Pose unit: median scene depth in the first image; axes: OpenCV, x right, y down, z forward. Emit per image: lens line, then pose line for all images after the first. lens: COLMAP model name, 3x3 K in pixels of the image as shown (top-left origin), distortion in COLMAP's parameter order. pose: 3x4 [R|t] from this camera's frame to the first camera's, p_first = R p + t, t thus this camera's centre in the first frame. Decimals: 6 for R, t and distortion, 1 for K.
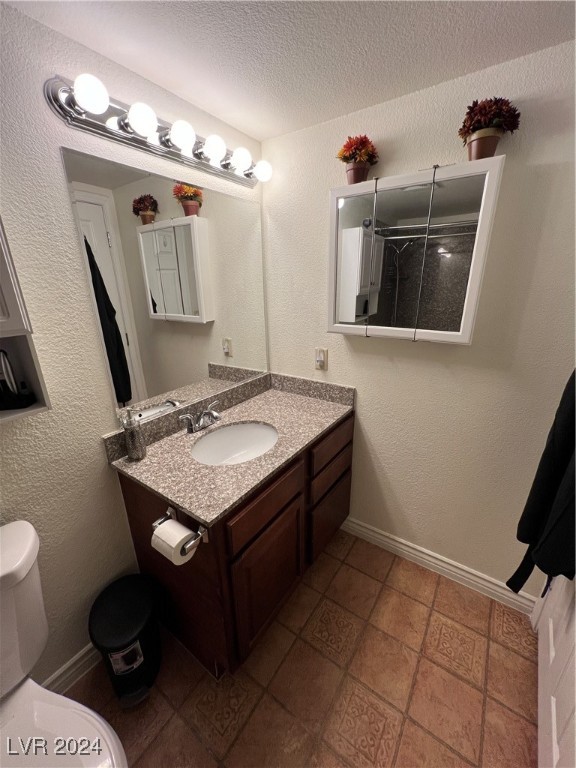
lens RADIAL K [[306.9, 0, 288.0], [0, 306.9, 384.0], [0, 0, 1]] dist [-0.003003, -0.000150]
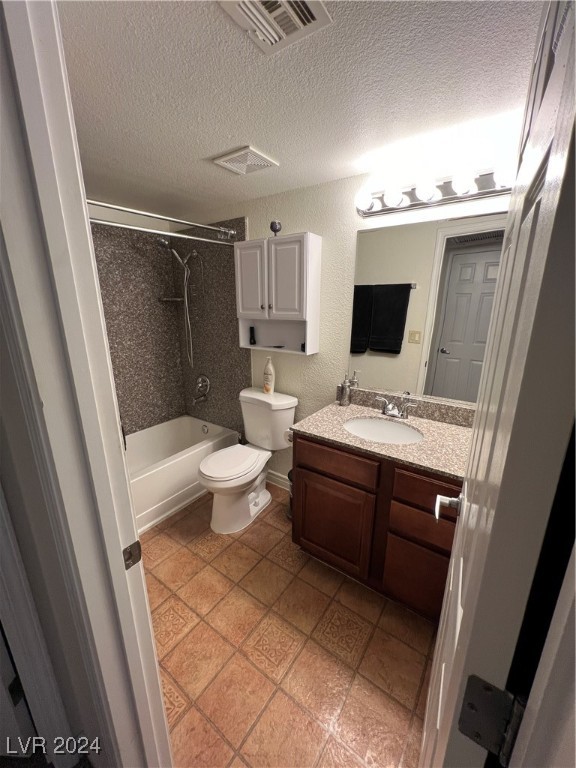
lens RADIAL K [[306.9, 0, 288.0], [0, 306.9, 384.0], [0, 0, 1]] dist [-0.003003, -0.000150]
pose [[-0.019826, 0.270783, -0.962436, 0.982661], [-0.318578, 0.910738, 0.262801, -0.183503], [0.947689, 0.311822, 0.068210, 0.525957]]
